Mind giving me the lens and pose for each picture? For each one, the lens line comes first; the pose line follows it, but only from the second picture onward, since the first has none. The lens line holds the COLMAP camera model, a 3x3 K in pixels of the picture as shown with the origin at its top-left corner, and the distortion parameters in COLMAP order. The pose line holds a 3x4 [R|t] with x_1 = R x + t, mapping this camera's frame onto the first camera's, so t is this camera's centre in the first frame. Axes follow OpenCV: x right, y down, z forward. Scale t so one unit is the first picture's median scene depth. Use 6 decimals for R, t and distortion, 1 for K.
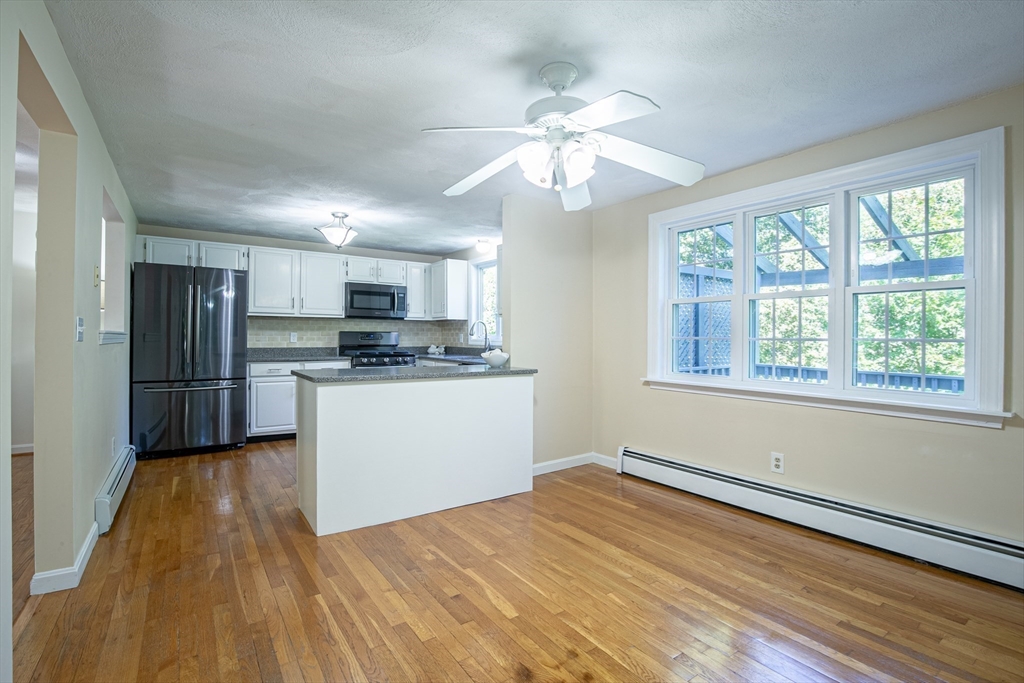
lens RADIAL K [[473.4, 0, 508.5], [0, 473.4, 334.7], [0, 0, 1]] dist [-0.036213, 0.009252]
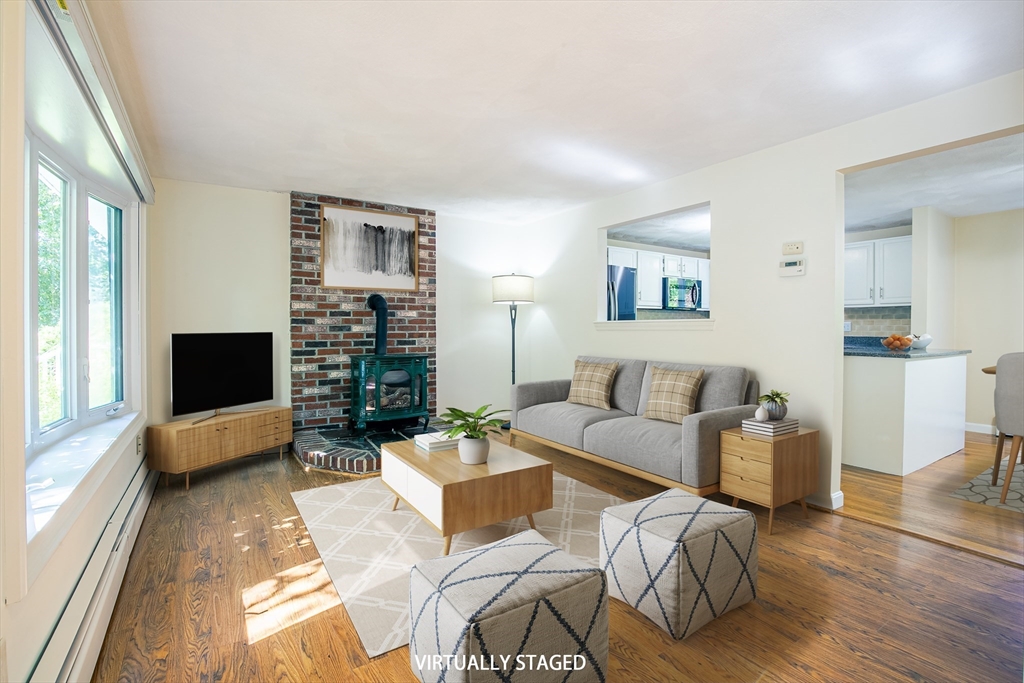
lens RADIAL K [[472.1, 0, 516.6], [0, 472.1, 337.0], [0, 0, 1]] dist [-0.030040, 0.000316]
pose [[0.999663, -0.005679, -0.025334, -0.649660], [0.006238, 0.999738, 0.022030, 0.004336], [0.025202, -0.022181, 0.999436, -0.133878]]
